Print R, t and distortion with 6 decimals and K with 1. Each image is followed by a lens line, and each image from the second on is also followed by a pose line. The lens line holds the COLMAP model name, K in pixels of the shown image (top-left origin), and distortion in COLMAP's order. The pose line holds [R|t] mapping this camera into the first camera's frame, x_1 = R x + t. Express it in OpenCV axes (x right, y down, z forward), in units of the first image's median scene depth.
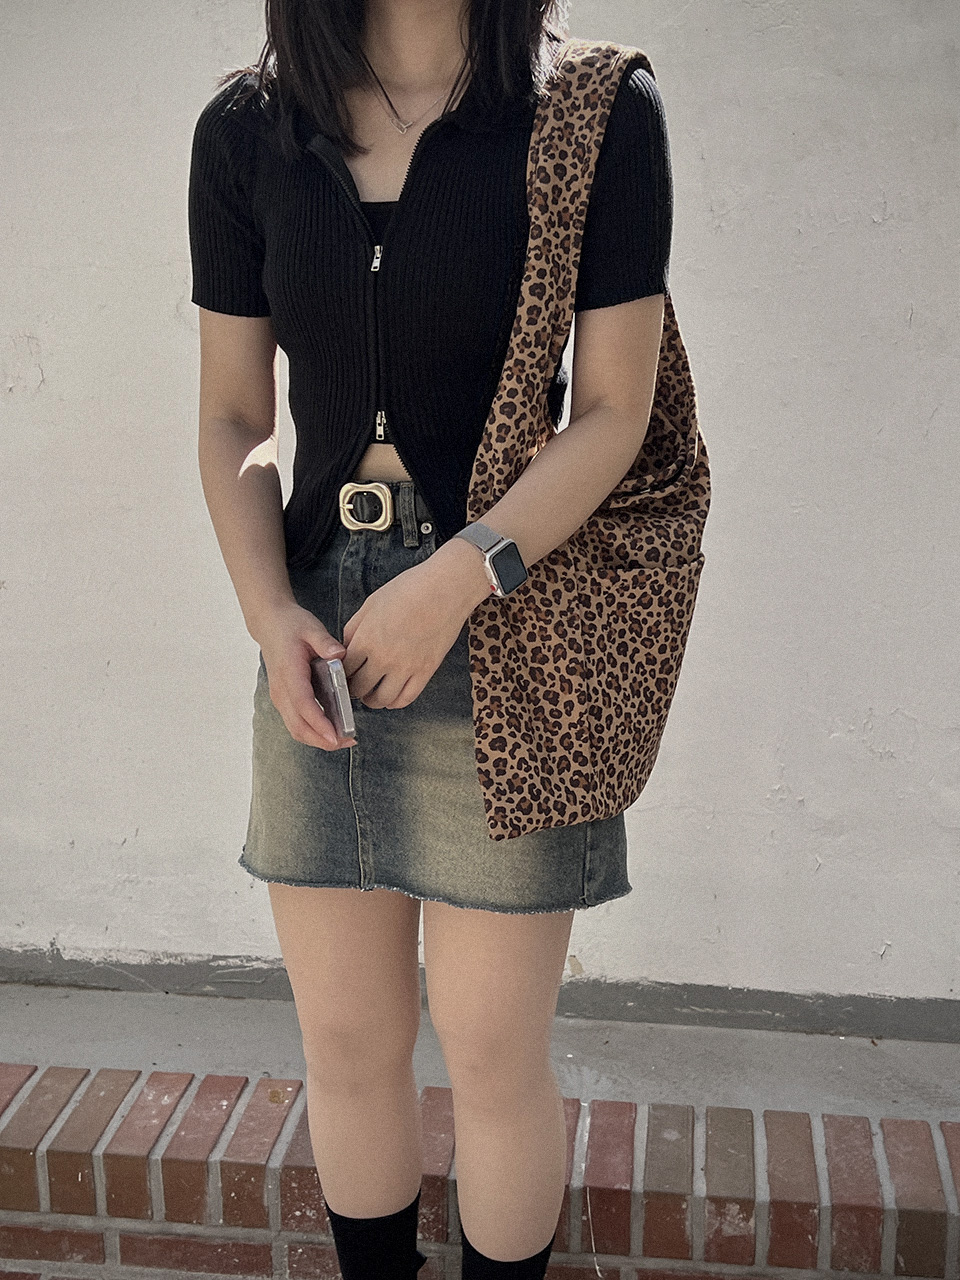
lens RADIAL K [[1557.1, 0, 443.3], [0, 1557.1, 629.7], [0, 0, 1]] dist [0.033379, 0.000000]
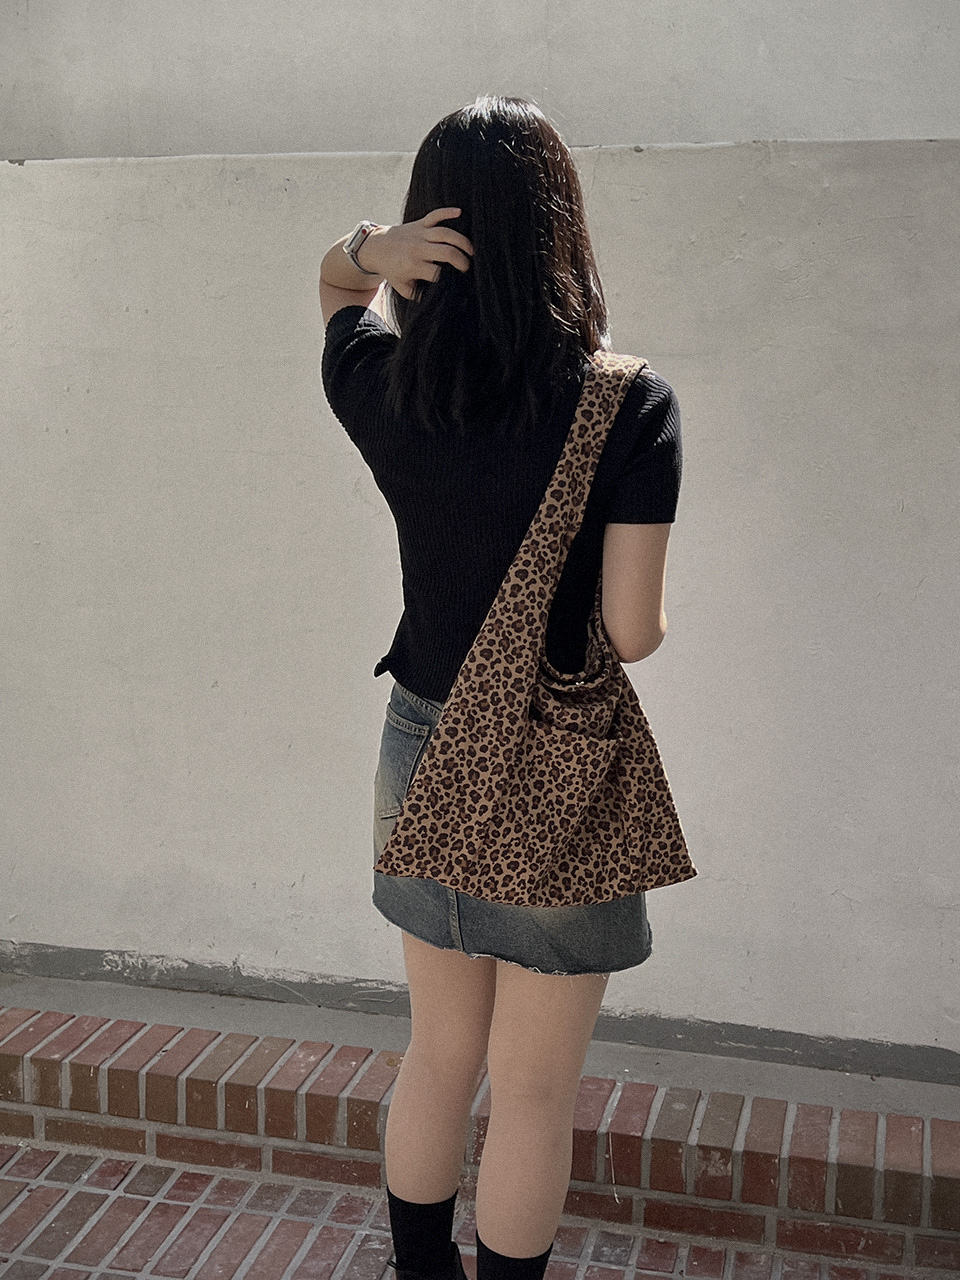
lens RADIAL K [[1557.1, 0, 471.2], [0, 1557.1, 649.0], [0, 0, 1]] dist [0.033379, 0.000000]
pose [[0.993705, 0.044760, -0.102699, 0.088338], [-0.052985, 0.995481, -0.078804, 0.047416], [0.098707, 0.083749, 0.991586, -0.382254]]
